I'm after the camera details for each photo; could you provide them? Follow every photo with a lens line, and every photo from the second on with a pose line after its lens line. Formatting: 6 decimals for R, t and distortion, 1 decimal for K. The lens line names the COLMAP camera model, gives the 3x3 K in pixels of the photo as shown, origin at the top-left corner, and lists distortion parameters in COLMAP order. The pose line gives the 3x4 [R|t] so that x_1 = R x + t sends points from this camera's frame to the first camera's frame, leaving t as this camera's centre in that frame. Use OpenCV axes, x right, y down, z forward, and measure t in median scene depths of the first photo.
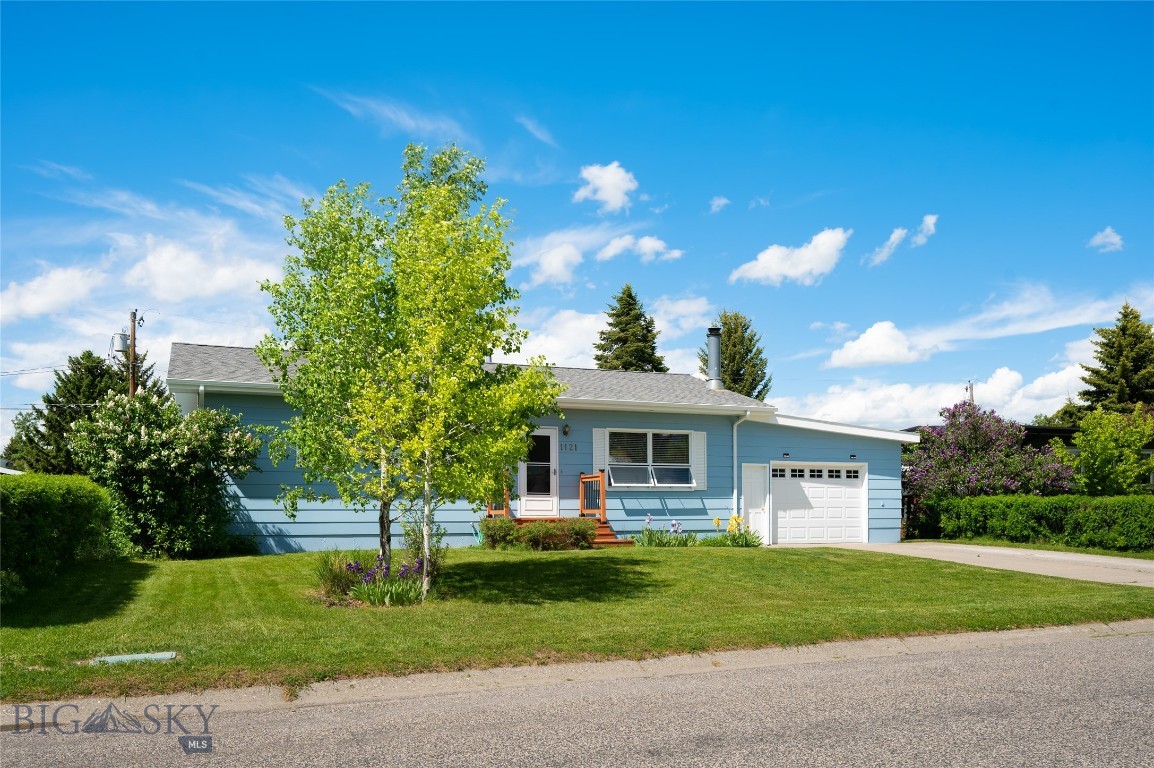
lens RADIAL K [[873.1, 0, 577.0], [0, 873.1, 384.0], [0, 0, 1]] dist [-0.003491, -0.000957]
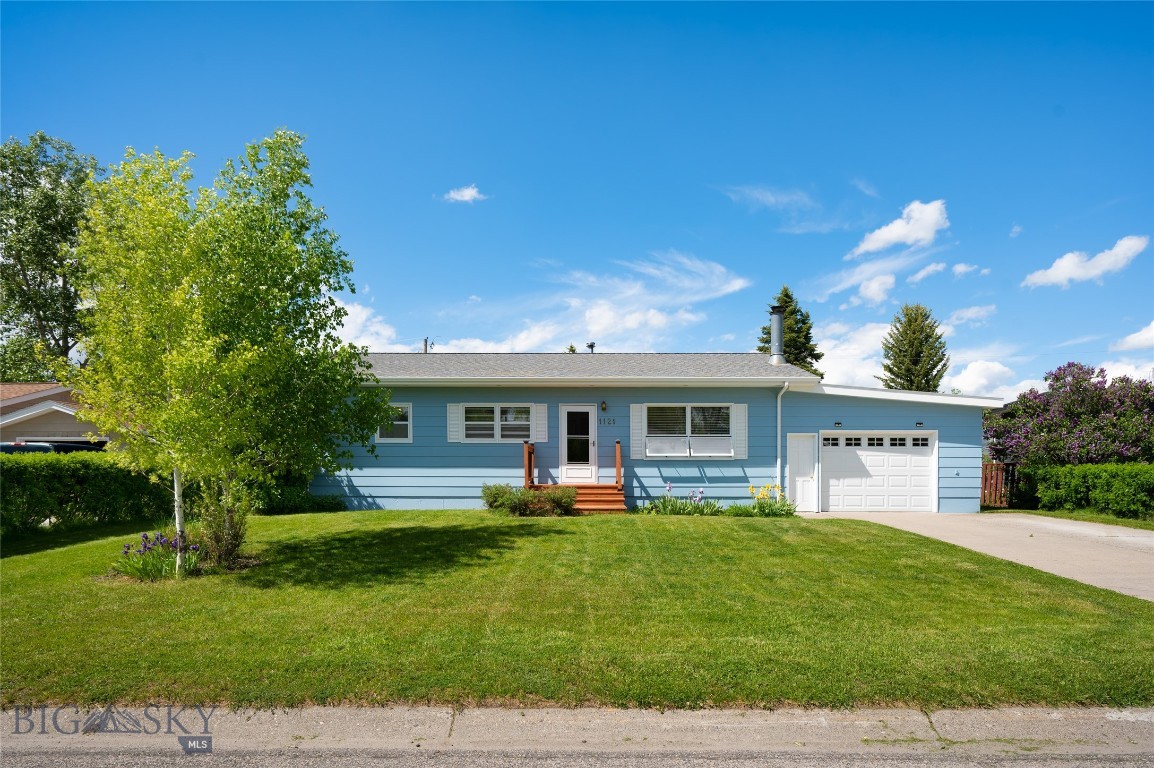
lens RADIAL K [[616.3, 0, 577.1], [0, 616.3, 404.3], [0, 0, 1]] dist [-0.000579, -0.000453]
pose [[0.929099, -0.035441, -0.368130, 0.225130], [0.049048, 0.998413, 0.027668, 0.024256], [0.366565, -0.043762, 0.929363, 0.230240]]
